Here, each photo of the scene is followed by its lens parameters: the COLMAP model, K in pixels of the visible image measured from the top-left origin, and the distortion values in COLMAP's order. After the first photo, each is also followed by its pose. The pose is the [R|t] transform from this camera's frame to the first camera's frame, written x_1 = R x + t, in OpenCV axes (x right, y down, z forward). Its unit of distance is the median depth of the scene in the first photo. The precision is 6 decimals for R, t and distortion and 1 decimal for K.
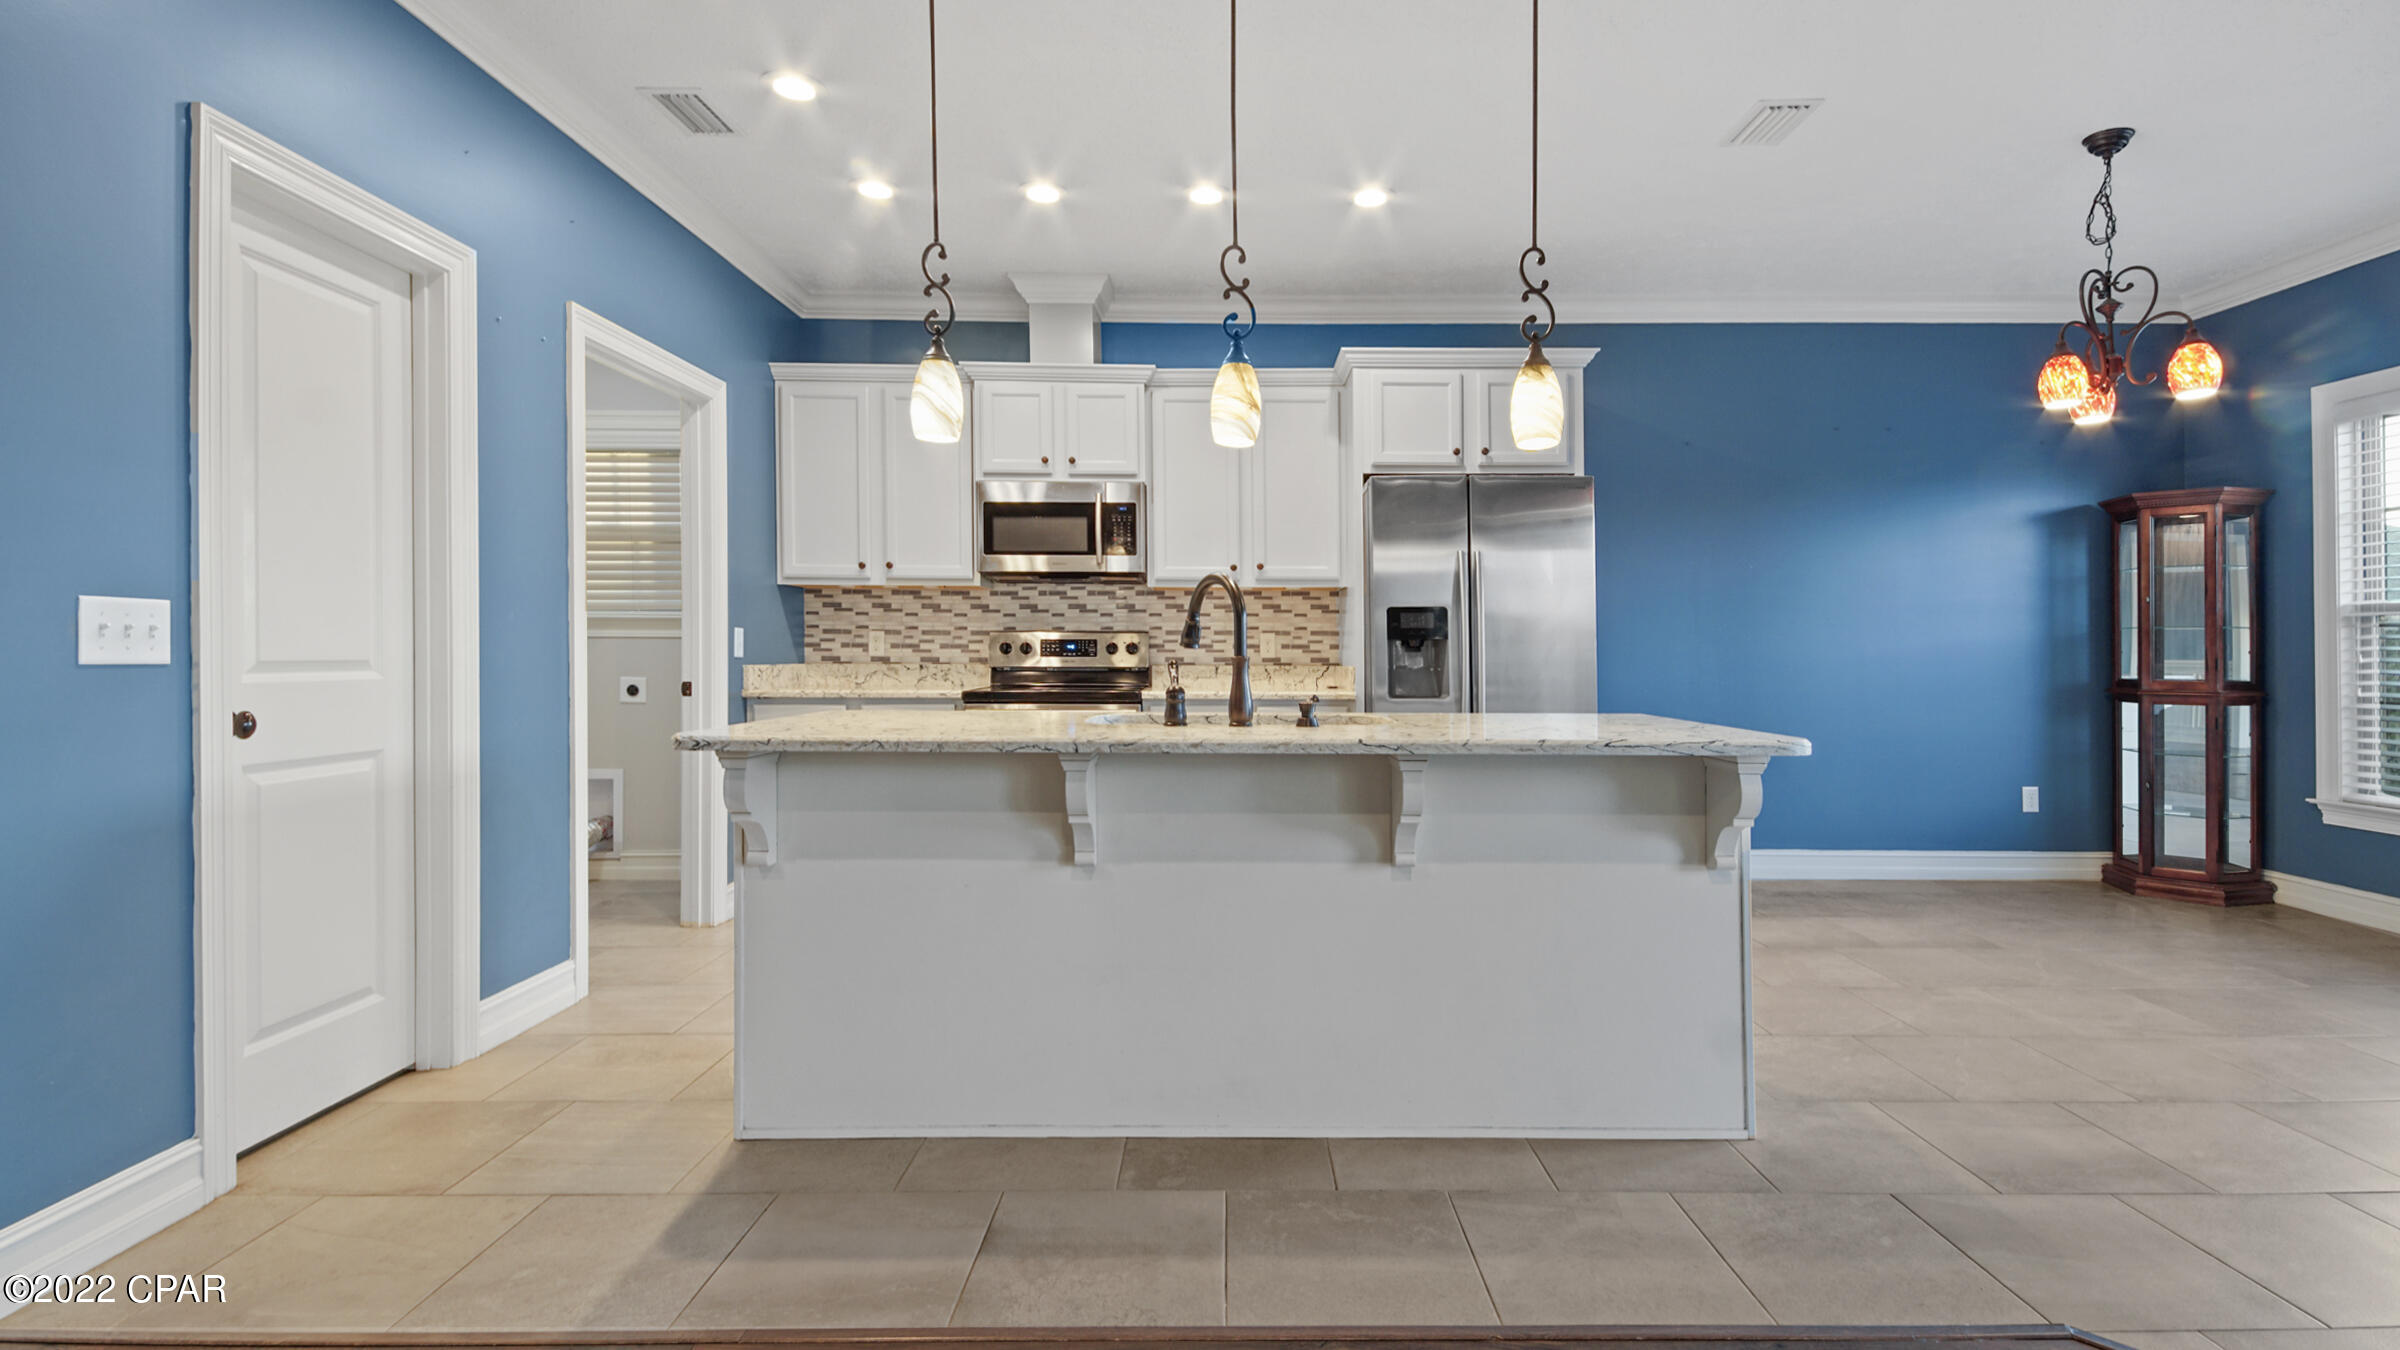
lens RADIAL K [[1043.2, 0, 1188.9], [0, 1043.2, 663.8], [0, 0, 1]] dist [0.039832, -0.024252]
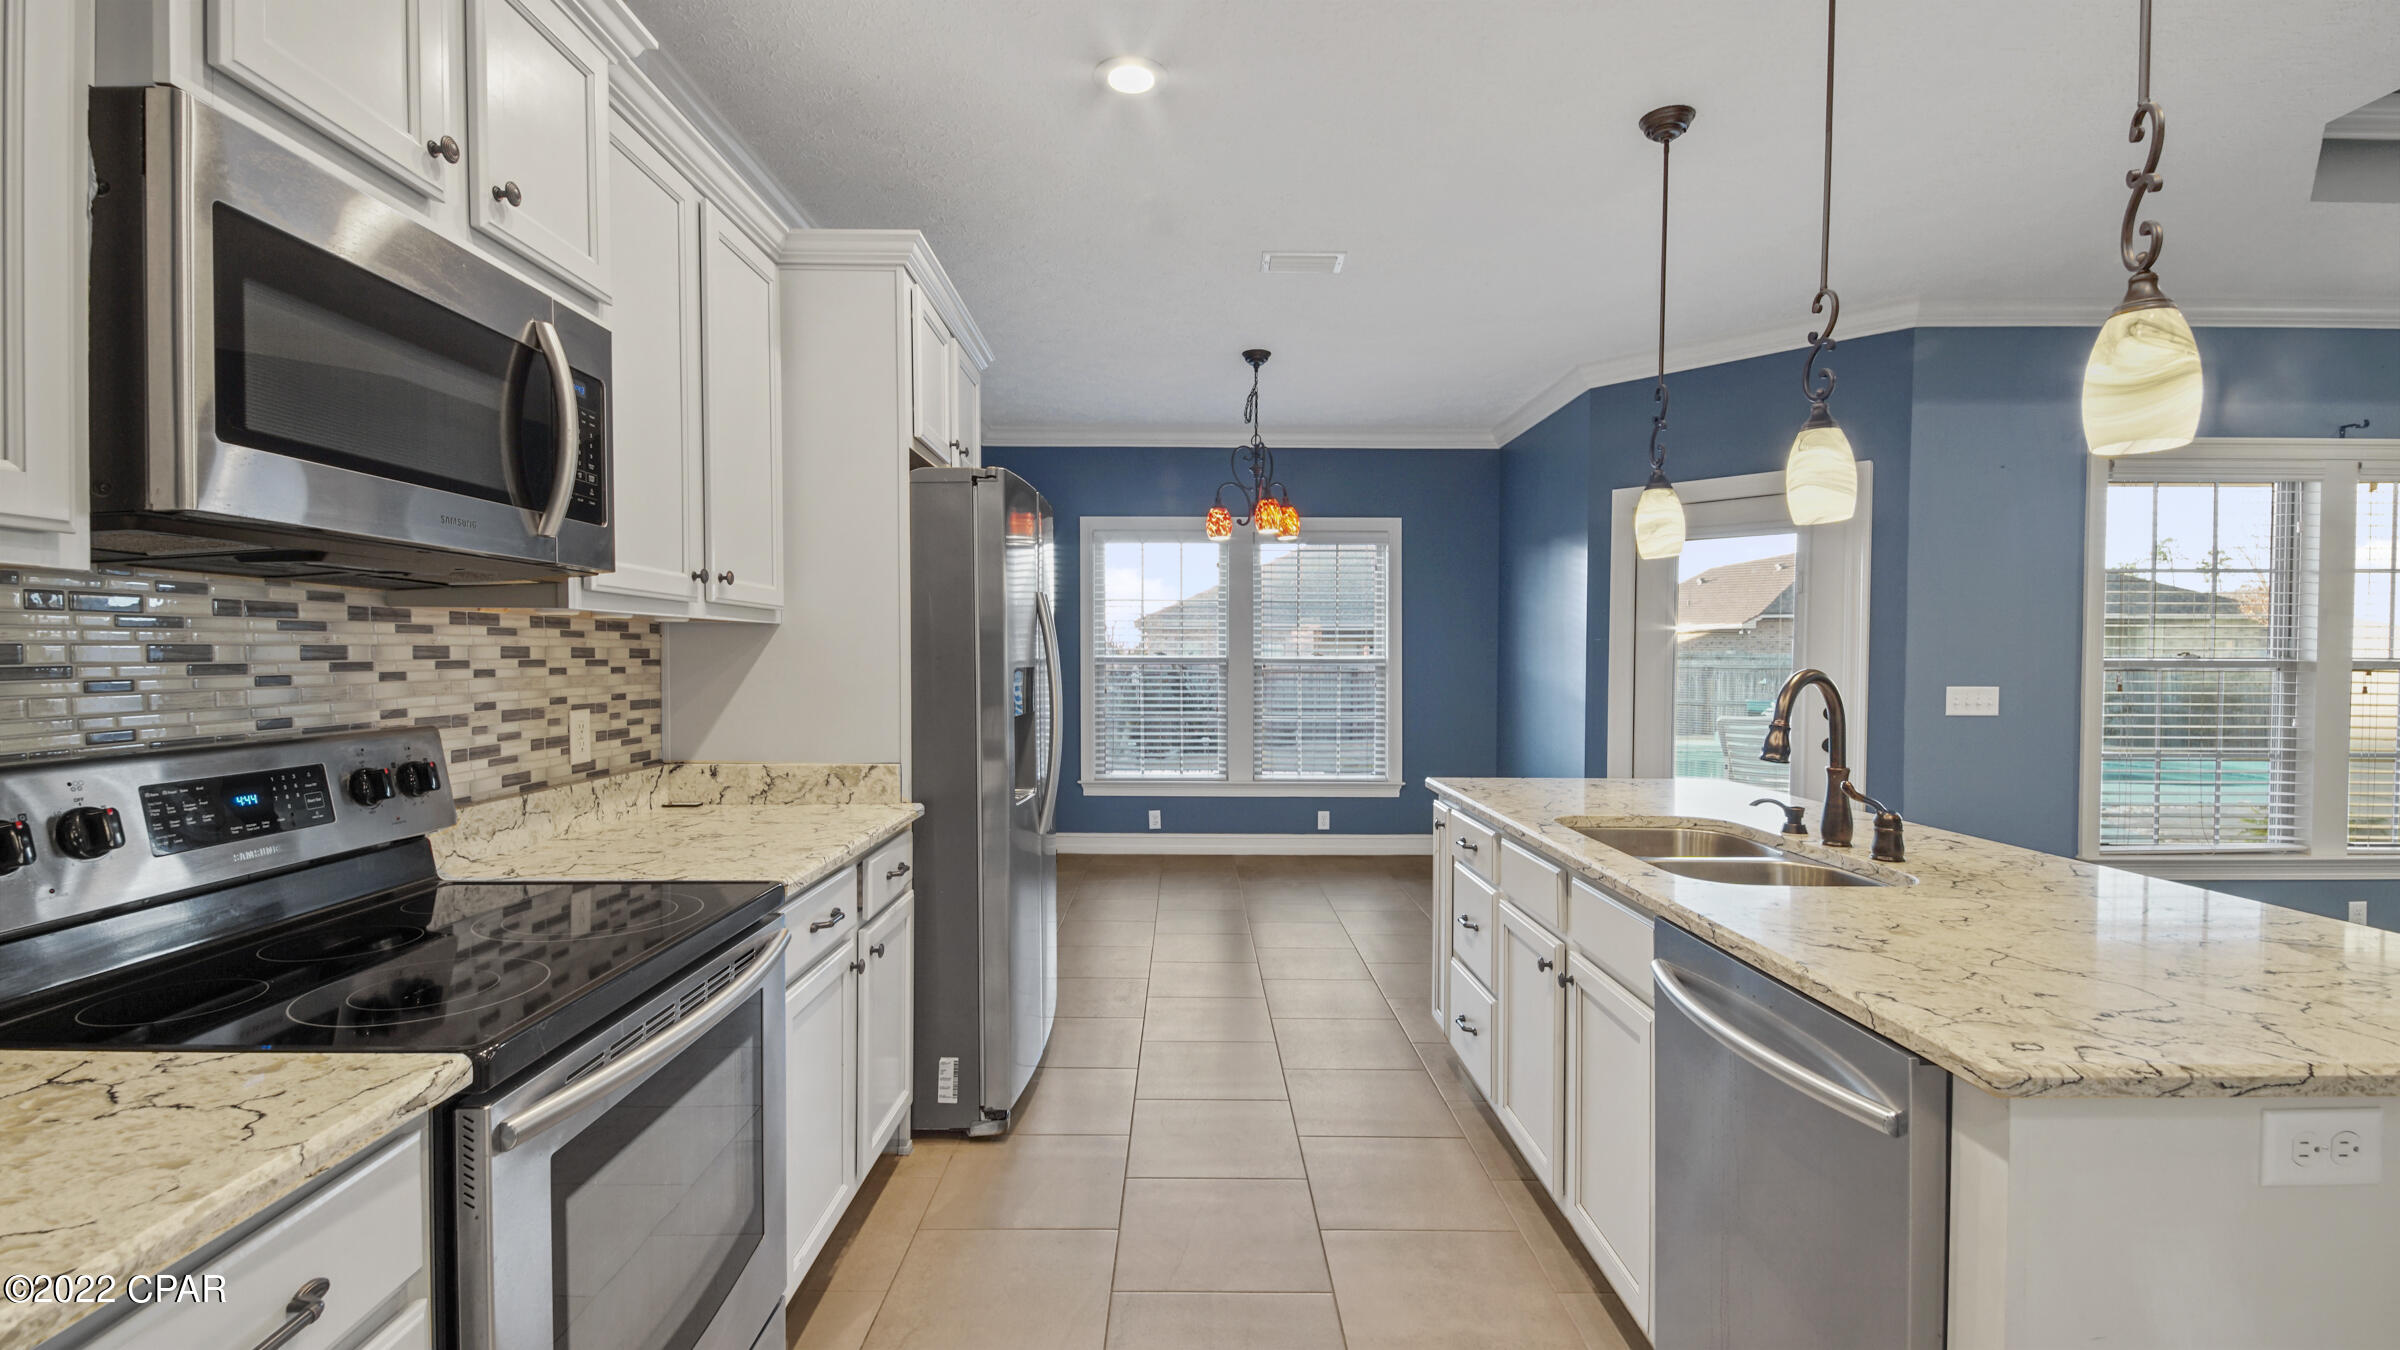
lens RADIAL K [[1043.2, 0, 1188.9], [0, 1043.2, 663.8], [0, 0, 1]] dist [0.039832, -0.024252]
pose [[-0.019676, -0.013180, 0.999720, -0.430691], [0.011493, 0.999844, 0.013408, -0.057642], [-0.999740, 0.011753, -0.019521, 0.803914]]
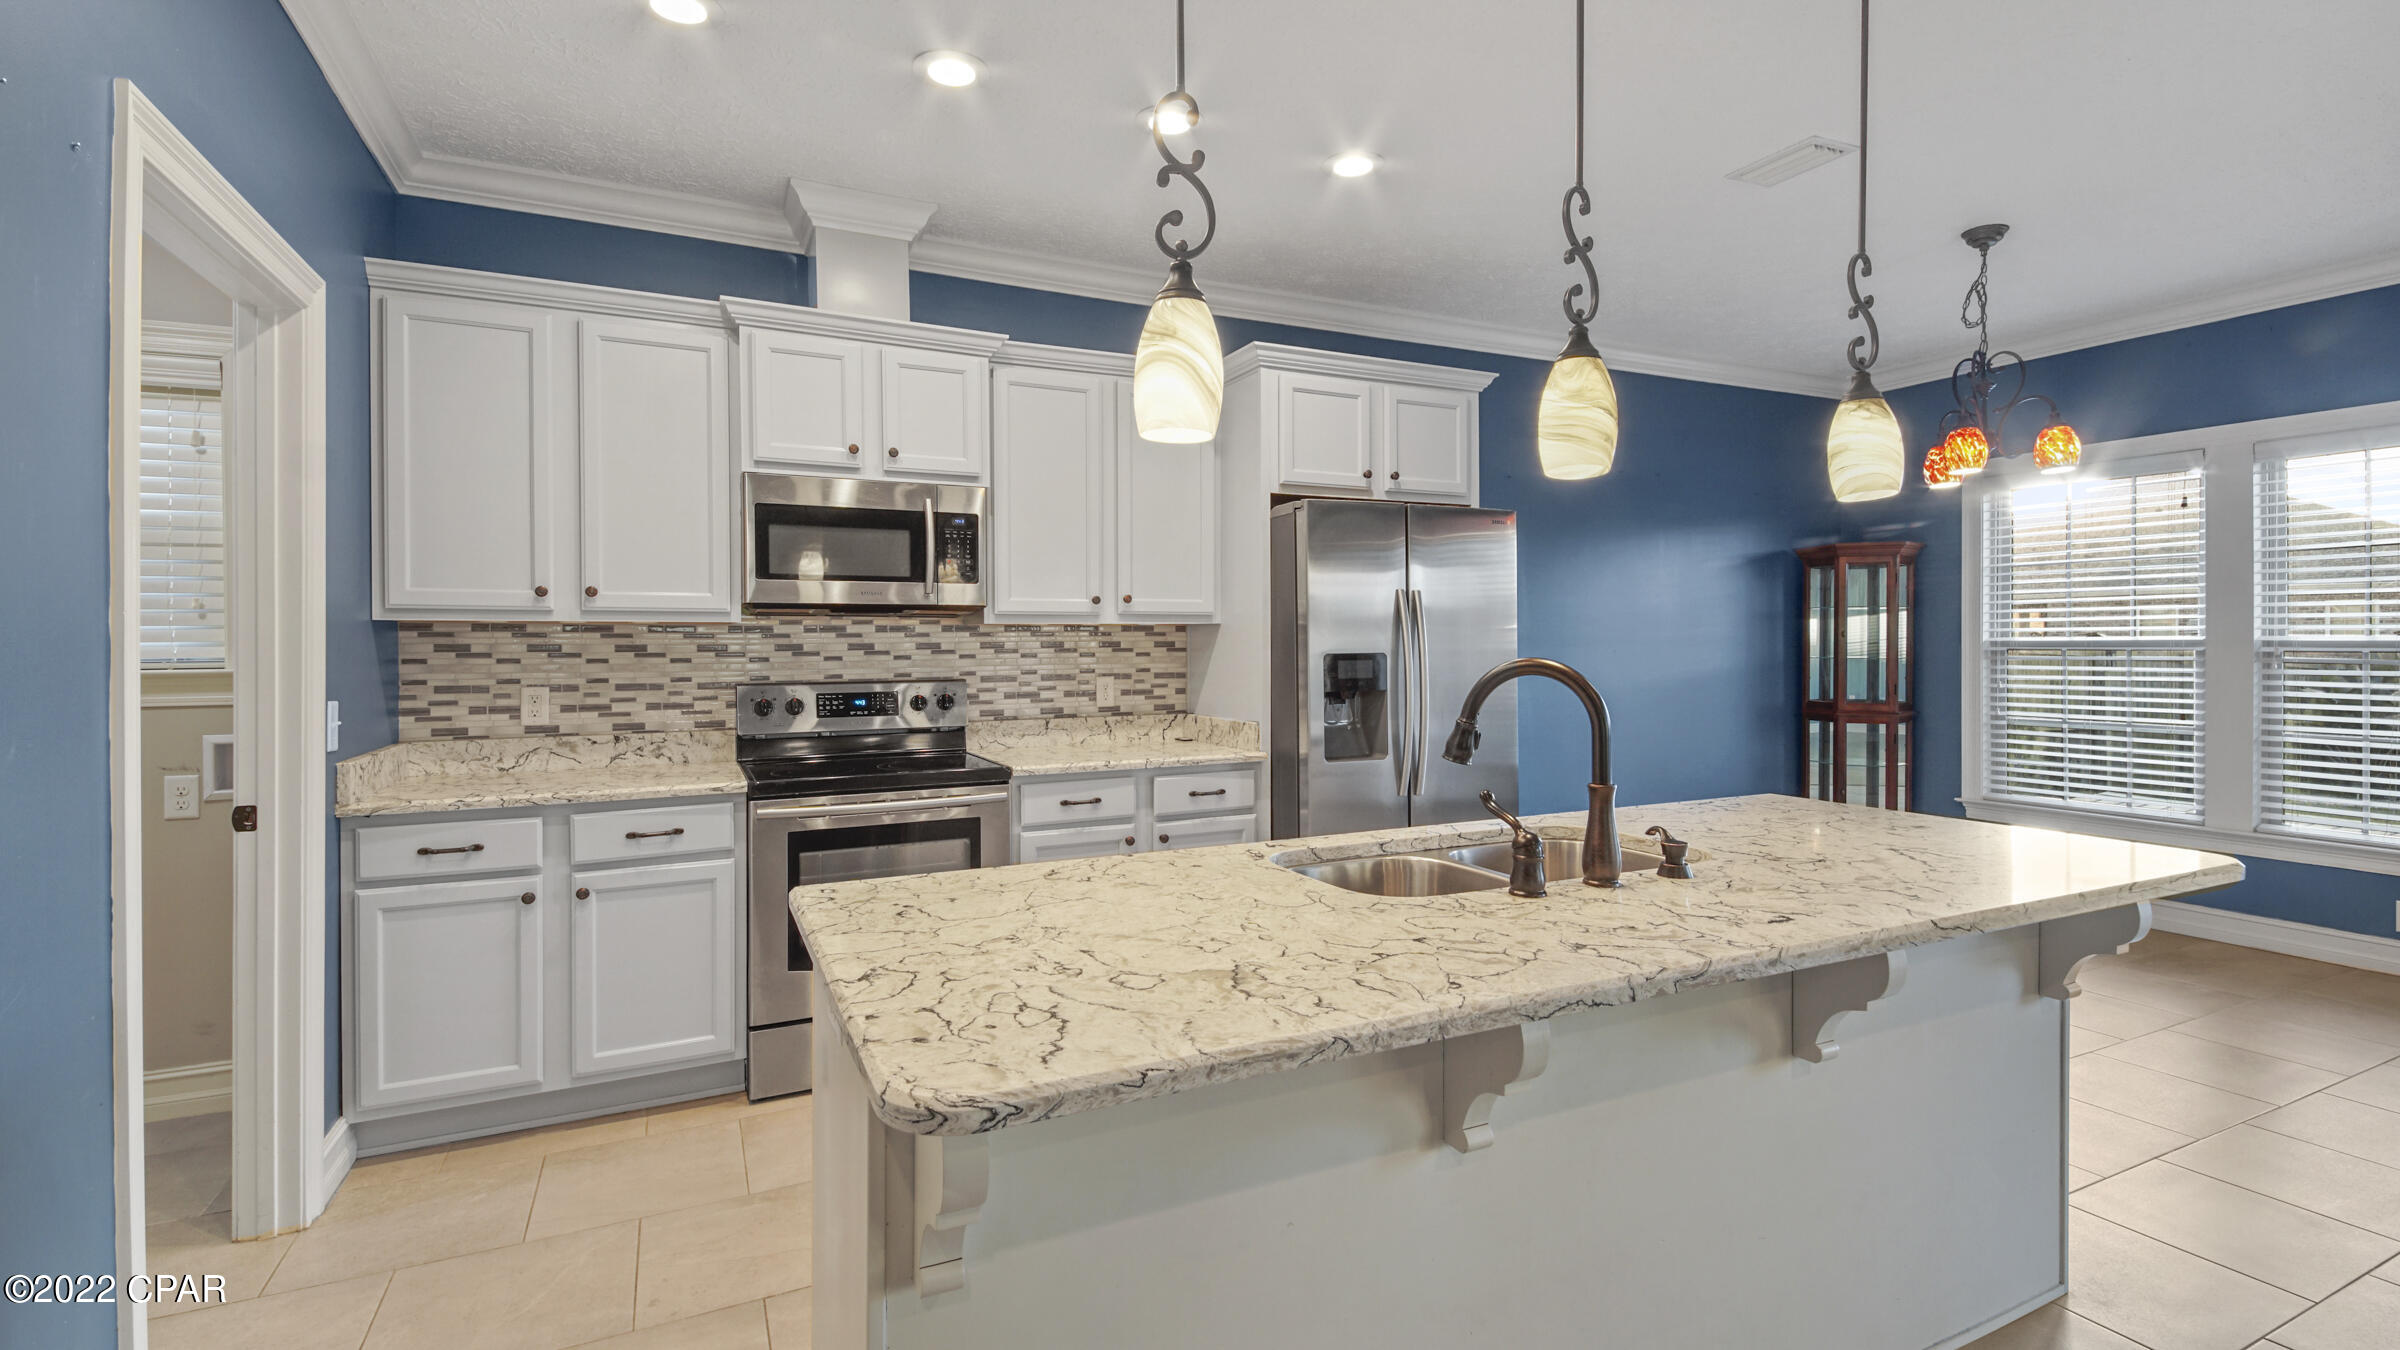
lens RADIAL K [[1065.4, 0, 1203.1], [0, 1065.4, 655.7], [0, 0, 1]] dist [0.035403, -0.023523]
pose [[0.899487, -0.016071, 0.436652, -0.239995], [0.019133, 0.999814, -0.002614, -0.045888], [-0.436528, 0.010706, 0.899627, 0.232455]]
